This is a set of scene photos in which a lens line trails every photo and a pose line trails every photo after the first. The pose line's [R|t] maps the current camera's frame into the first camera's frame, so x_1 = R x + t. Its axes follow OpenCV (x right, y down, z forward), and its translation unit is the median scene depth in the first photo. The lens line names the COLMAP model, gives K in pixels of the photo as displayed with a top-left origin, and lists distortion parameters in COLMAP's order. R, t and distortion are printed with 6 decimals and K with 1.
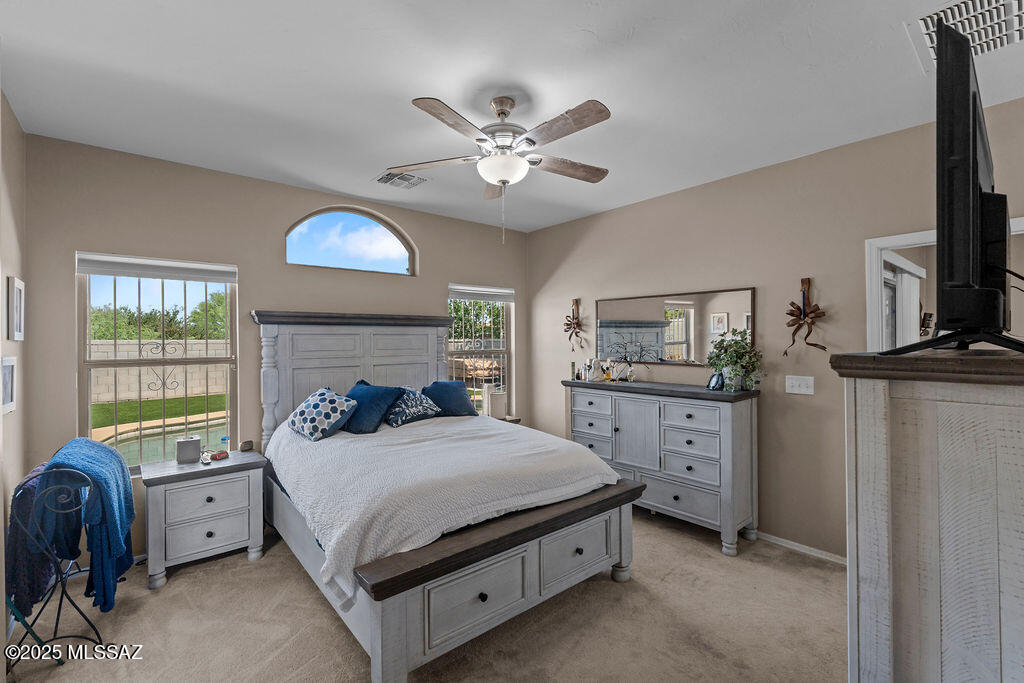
lens RADIAL K [[452.2, 0, 512.4], [0, 452.2, 340.1], [0, 0, 1]] dist [-0.001408, 0.000126]
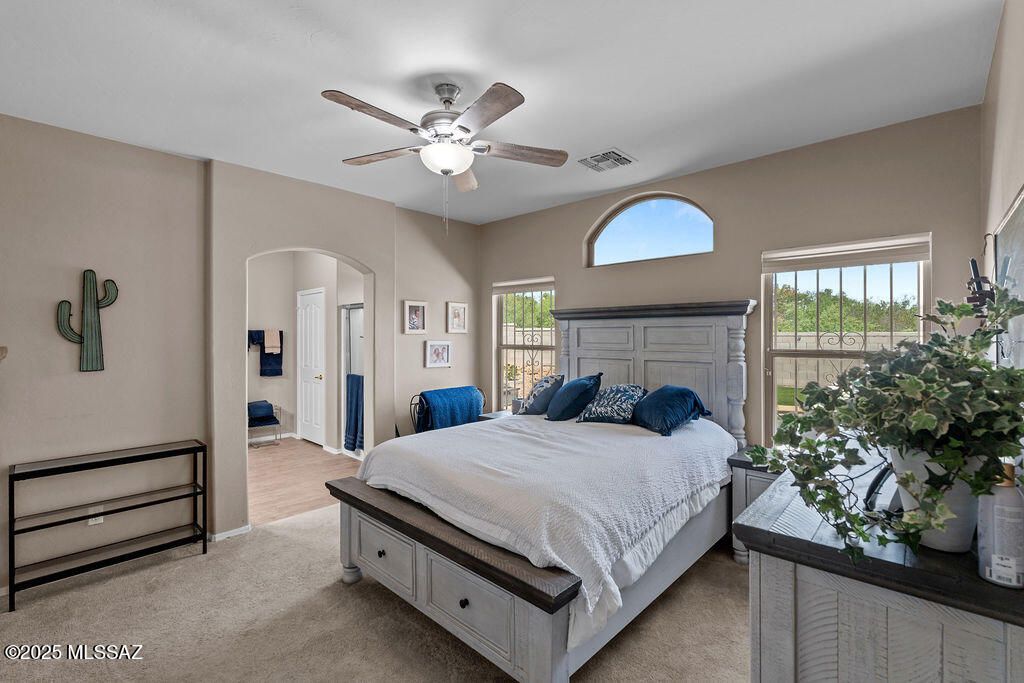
lens RADIAL K [[452.2, 0, 512.4], [0, 452.2, 340.1], [0, 0, 1]] dist [-0.001408, 0.000126]
pose [[0.113976, 0.019351, -0.993295, 0.606610], [-0.001408, 0.999812, 0.019316, -0.004244], [0.993483, -0.000803, 0.113981, 0.645215]]
